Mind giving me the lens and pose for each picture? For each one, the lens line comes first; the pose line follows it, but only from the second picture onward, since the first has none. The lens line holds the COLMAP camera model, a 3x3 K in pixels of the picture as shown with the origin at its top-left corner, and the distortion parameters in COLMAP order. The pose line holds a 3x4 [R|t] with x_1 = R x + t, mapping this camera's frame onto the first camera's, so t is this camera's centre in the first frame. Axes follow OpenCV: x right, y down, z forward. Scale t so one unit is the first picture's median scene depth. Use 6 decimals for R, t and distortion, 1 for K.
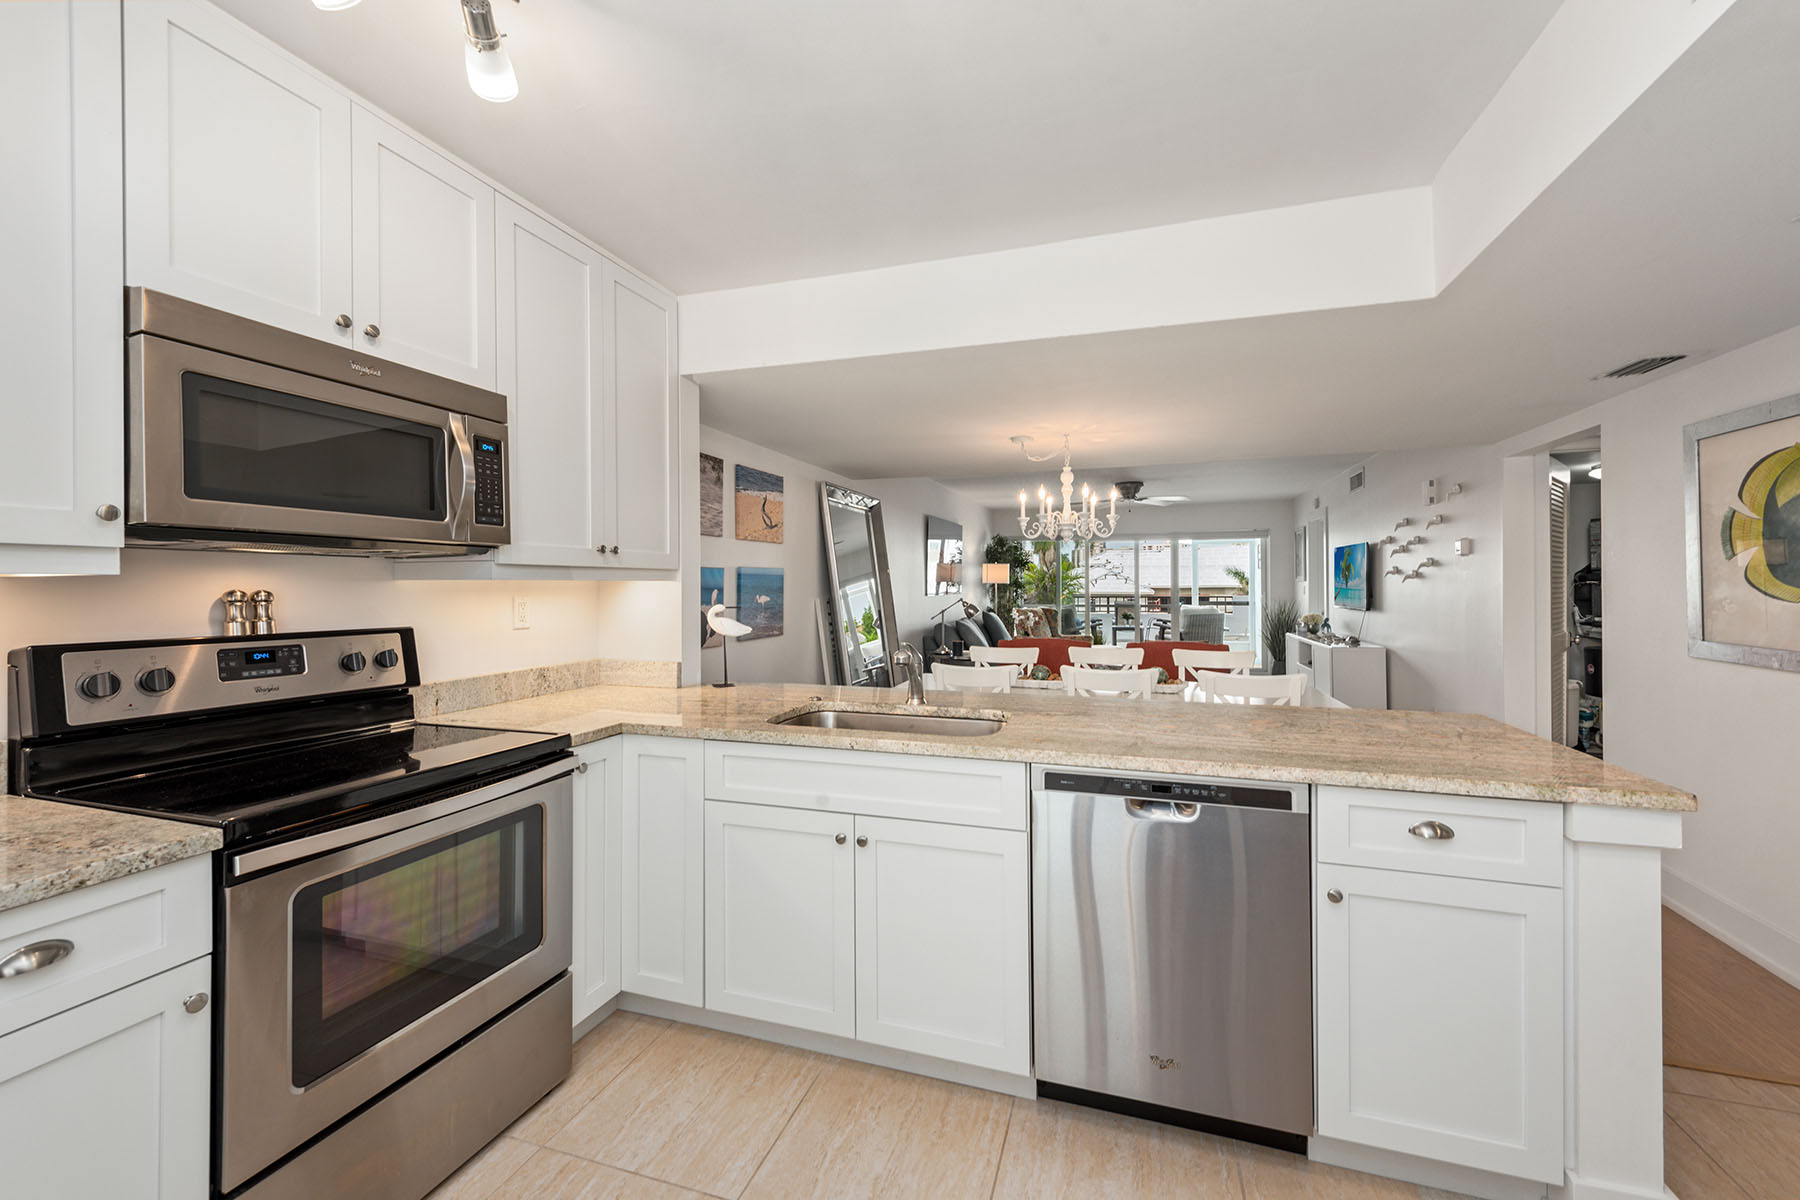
lens RADIAL K [[711.0, 0, 894.6], [0, 711.0, 587.6], [0, 0, 1]] dist [0.000241, -0.000164]
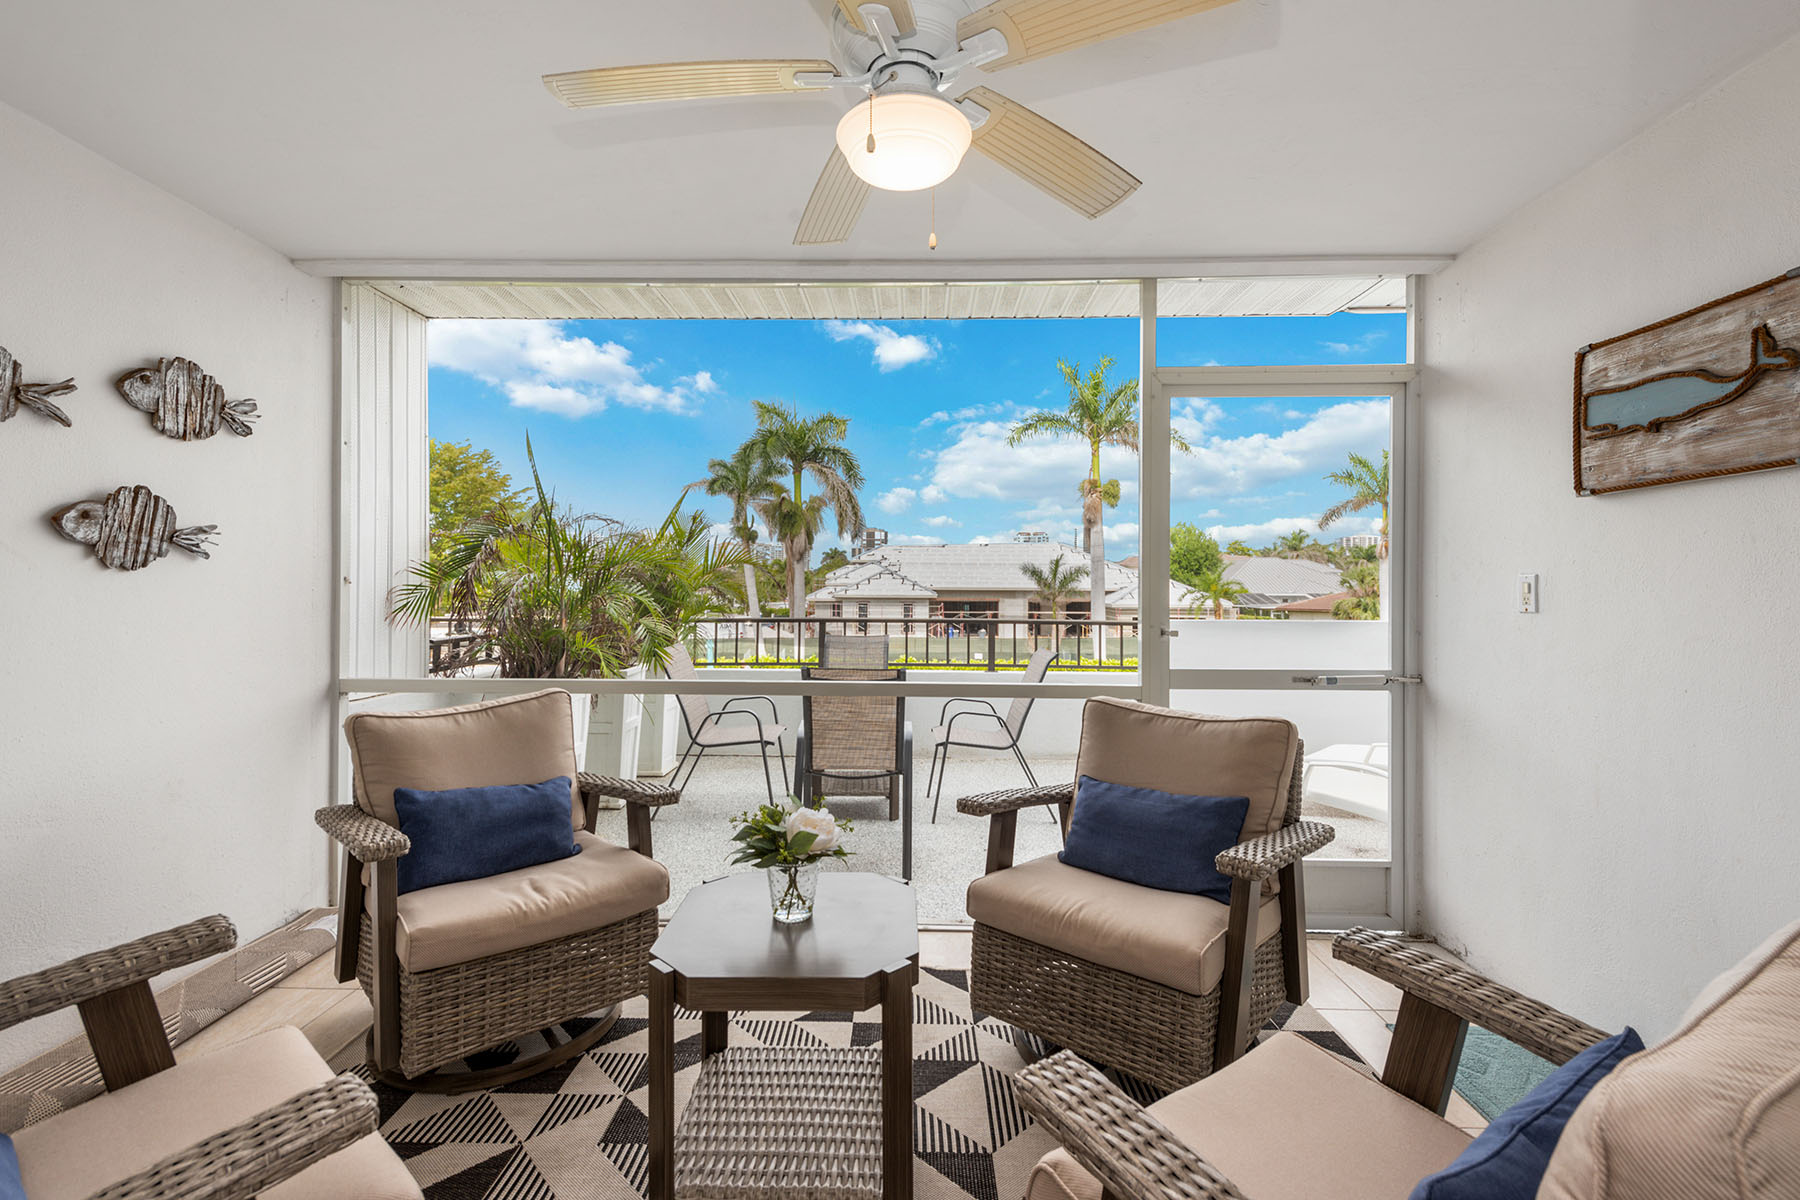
lens RADIAL K [[794.9, 0, 900.0], [0, 794.9, 600.0], [0, 0, 1]] dist [0.000502, -0.000119]
pose [[0.954057, 0.001108, 0.299625, 0.362340], [-0.005365, 0.999896, 0.013387, -0.002157], [-0.299579, -0.014379, 0.953963, 1.019759]]
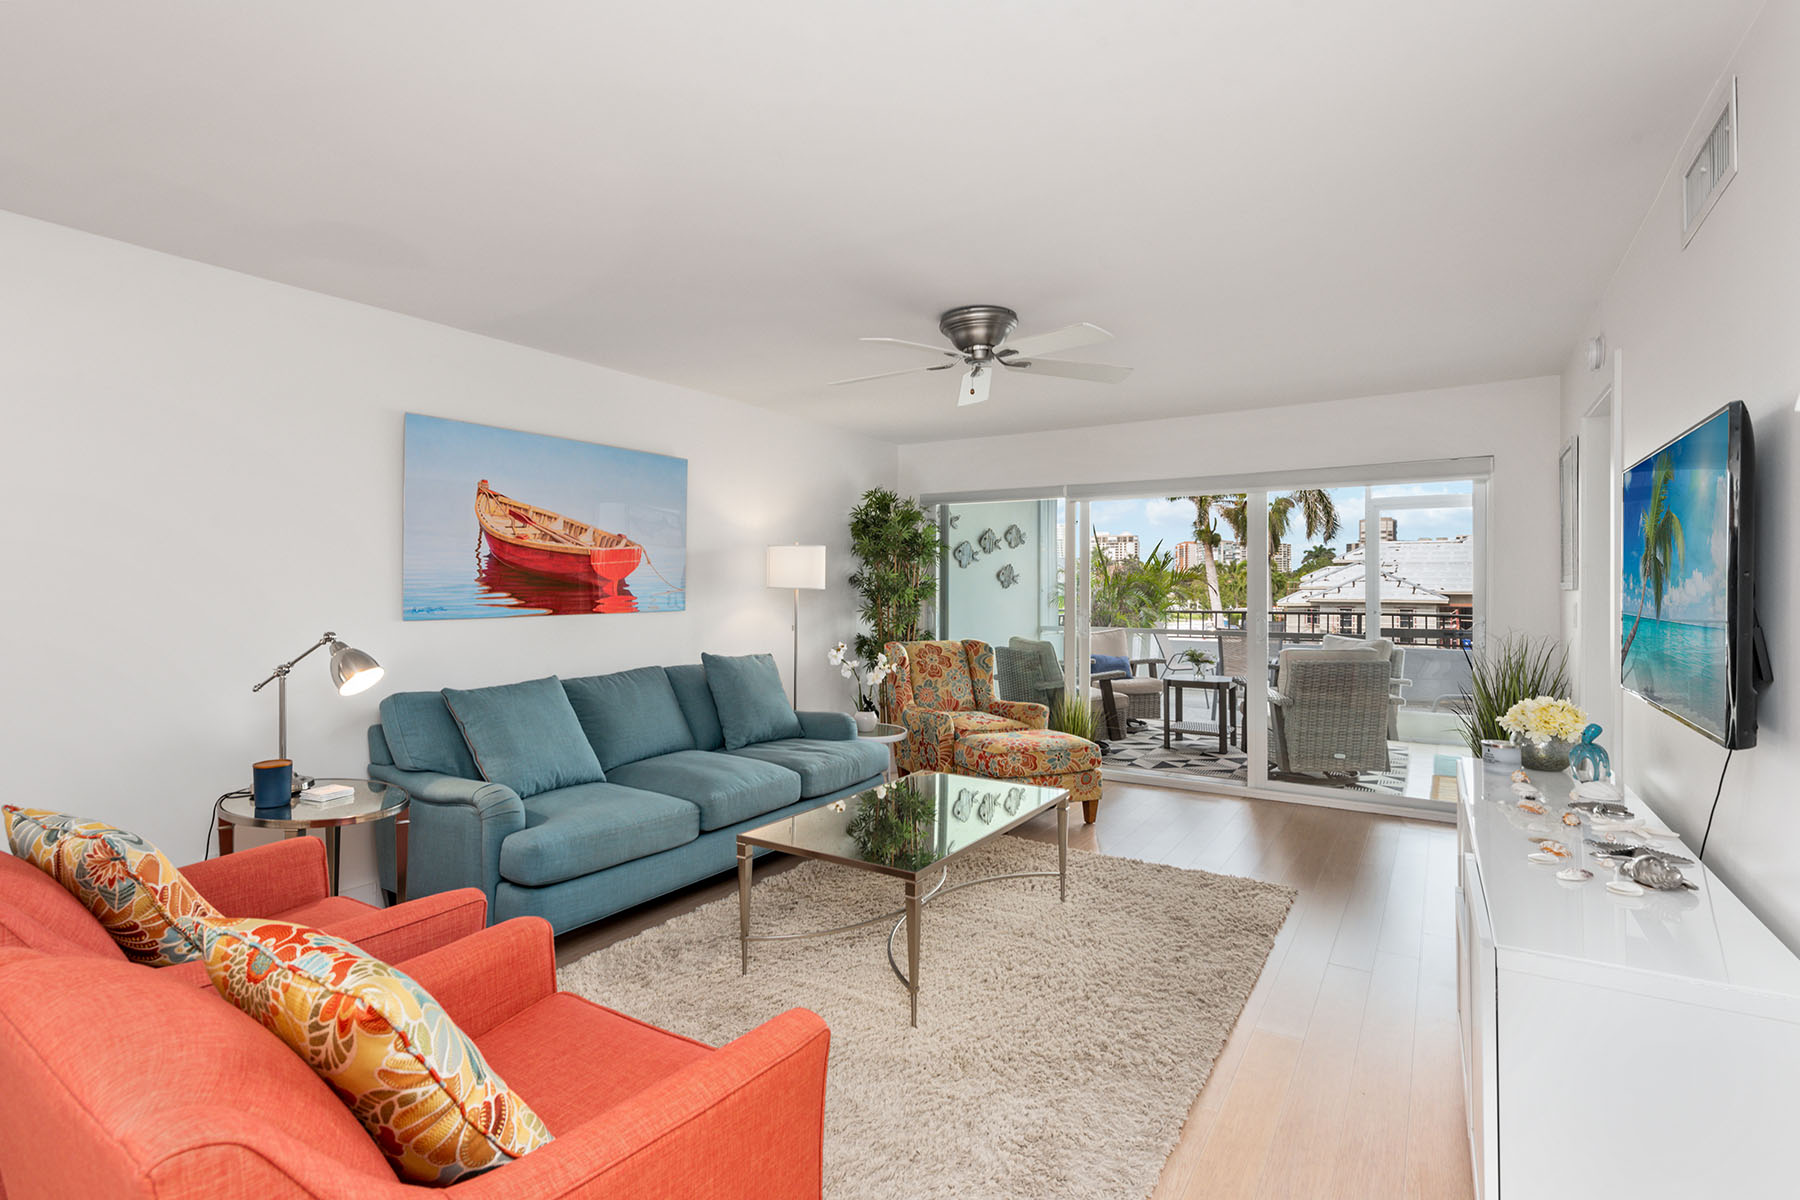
lens RADIAL K [[842.1, 0, 895.6], [0, 842.1, 584.8], [0, 0, 1]] dist [0.032240, -0.000012]
pose [[0.970342, 0.006640, -0.241645, 0.316996], [-0.008103, 0.999954, -0.005061, -0.004231], [0.241600, 0.006869, 0.970352, 0.452067]]
